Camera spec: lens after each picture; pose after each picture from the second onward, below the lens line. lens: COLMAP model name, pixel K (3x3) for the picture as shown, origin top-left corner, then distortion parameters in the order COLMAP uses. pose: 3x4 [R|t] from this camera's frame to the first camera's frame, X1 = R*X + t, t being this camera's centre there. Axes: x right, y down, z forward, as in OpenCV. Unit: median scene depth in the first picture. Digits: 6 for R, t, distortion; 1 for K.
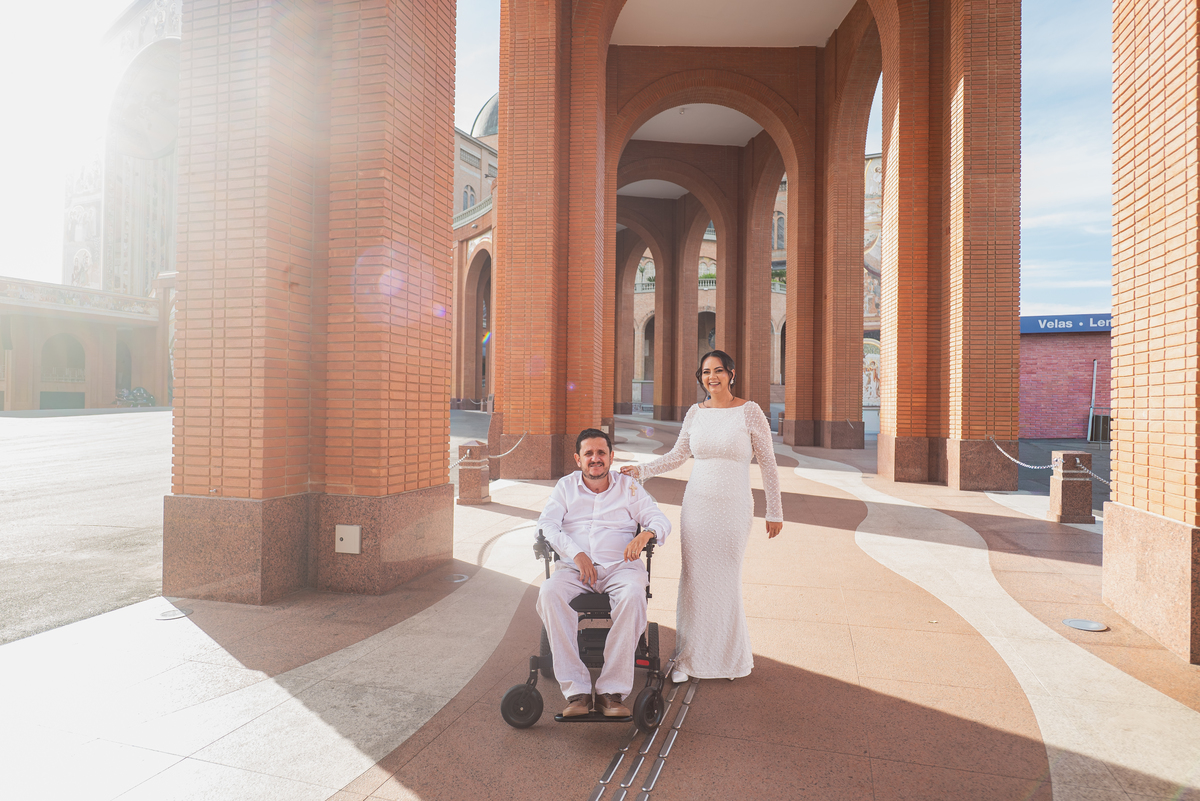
lens RADIAL K [[692.8, 0, 585.8], [0, 692.8, 402.4], [0, 0, 1]] dist [-0.000276, -0.000367]
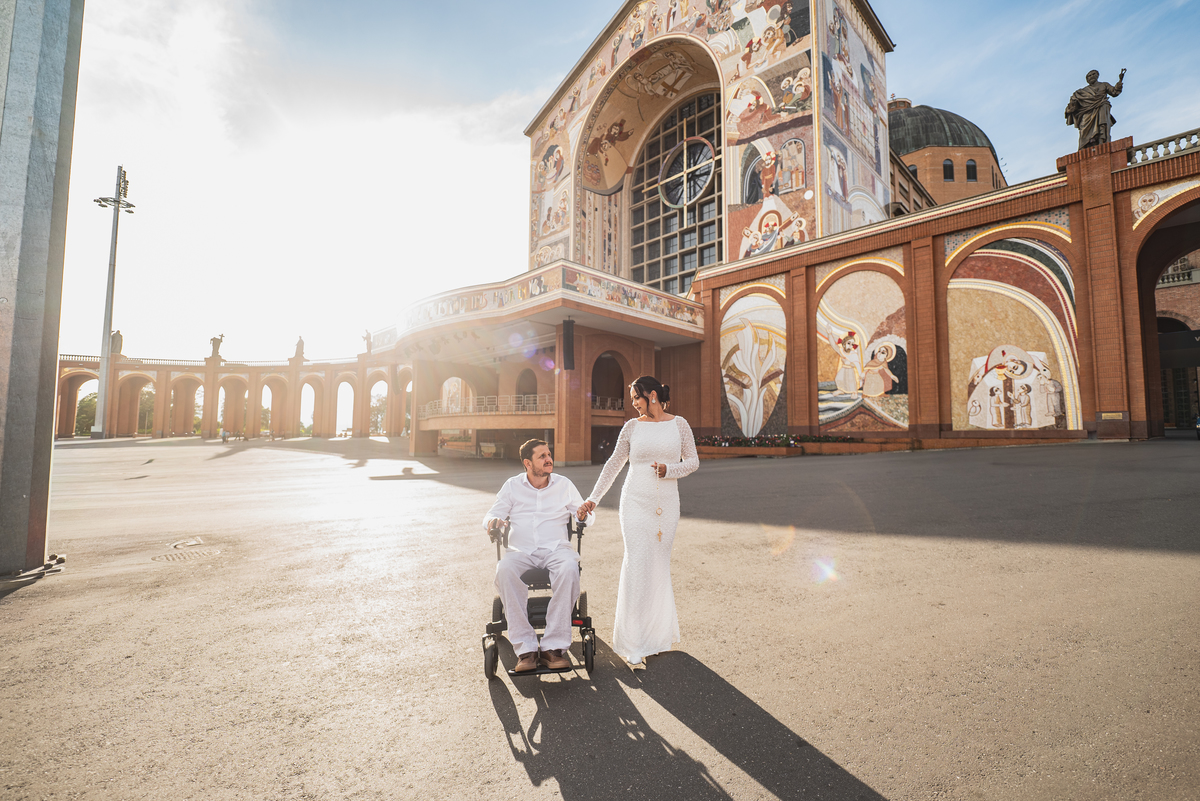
lens RADIAL K [[514.8, 0, 600.3], [0, 514.8, 402.2], [0, 0, 1]] dist [-0.010323, -0.000501]
pose [[0.940253, -0.029984, -0.339154, -3.222483], [0.006131, 0.997444, -0.071185, -0.029651], [0.340421, 0.064853, 0.938034, 2.676208]]
